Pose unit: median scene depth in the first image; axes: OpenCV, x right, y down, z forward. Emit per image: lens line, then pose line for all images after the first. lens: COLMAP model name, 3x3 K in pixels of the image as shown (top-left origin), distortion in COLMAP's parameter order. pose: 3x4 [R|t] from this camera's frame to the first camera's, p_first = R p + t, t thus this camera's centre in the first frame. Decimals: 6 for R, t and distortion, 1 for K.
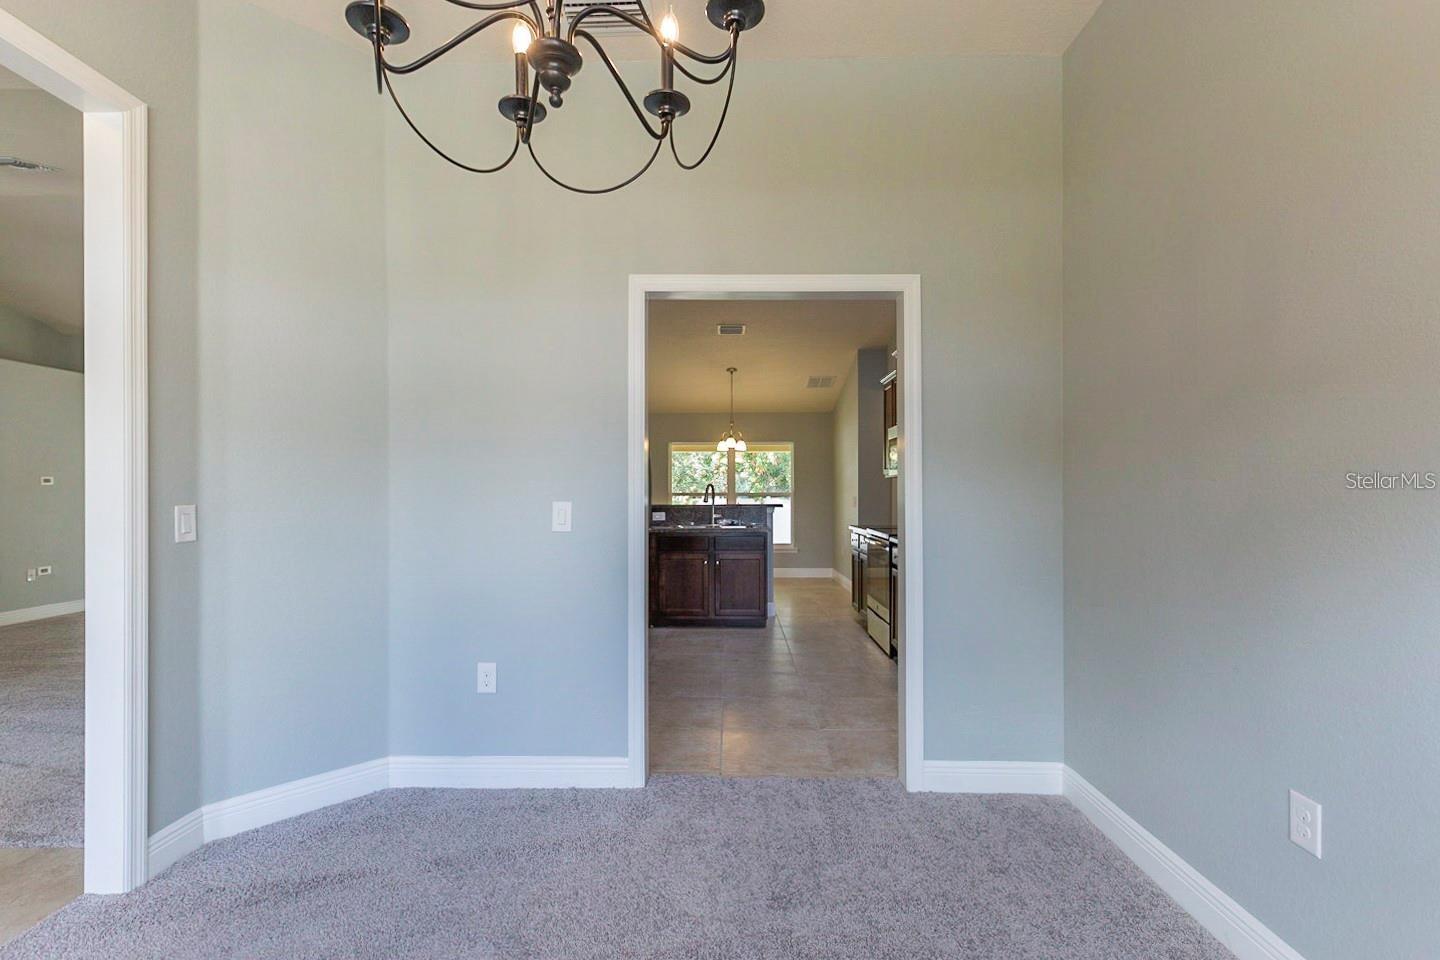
lens RADIAL K [[646.8, 0, 720.2], [0, 646.8, 486.6], [0, 0, 1]] dist [0.016920, -0.010977]
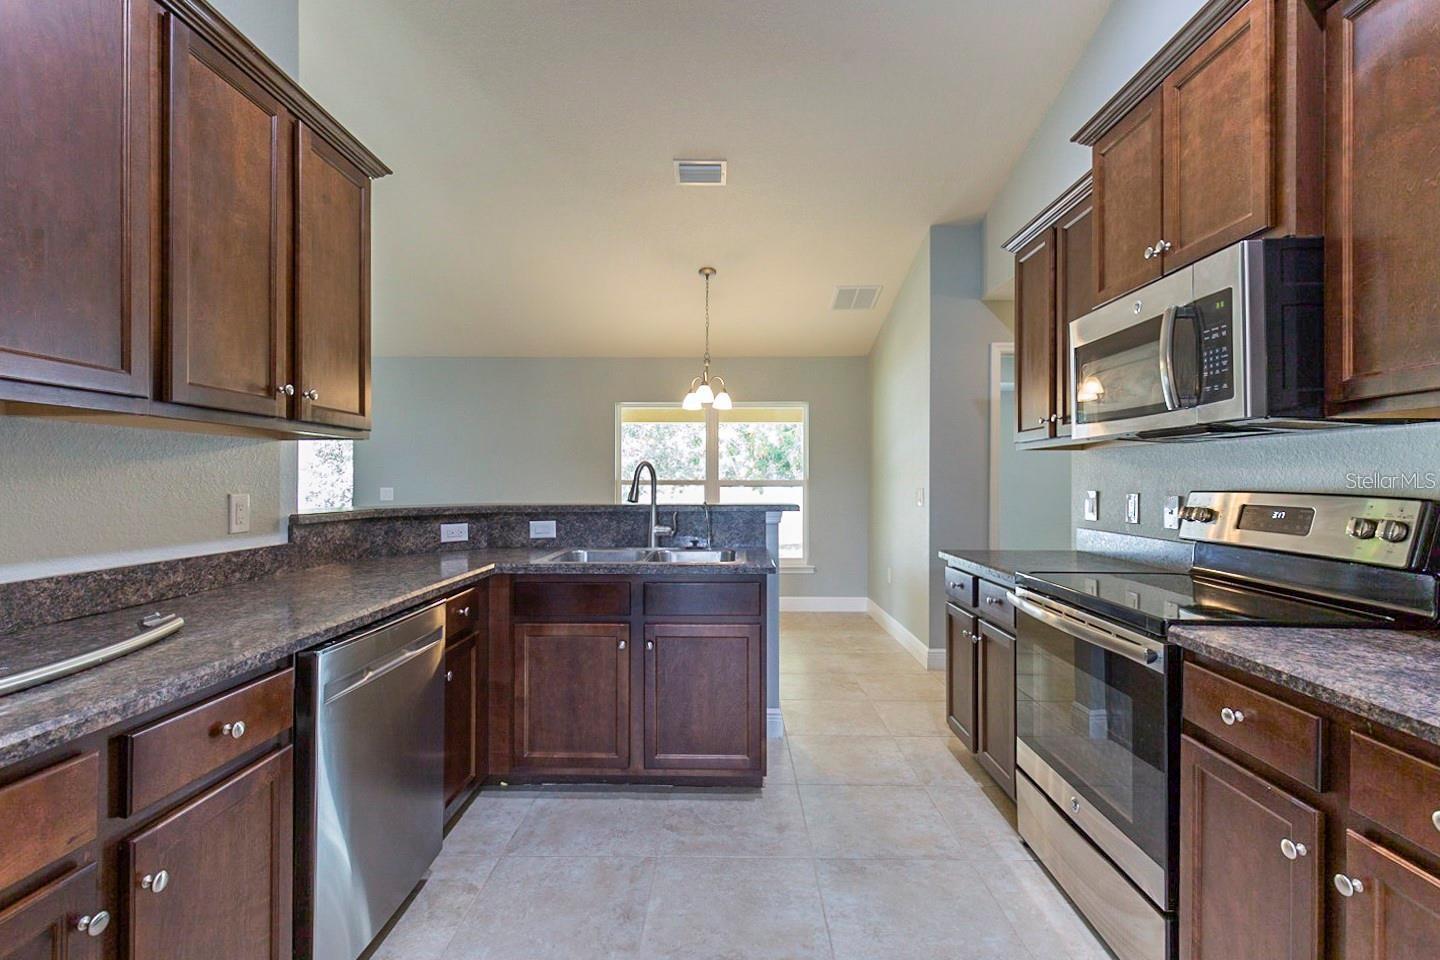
lens RADIAL K [[646.8, 0, 720.2], [0, 646.8, 486.6], [0, 0, 1]] dist [0.016920, -0.010977]
pose [[0.999999, 0.001124, -0.000779, 0.030488], [-0.001108, 0.999803, 0.019818, 0.003067], [0.000801, -0.019817, 0.999803, 0.413234]]
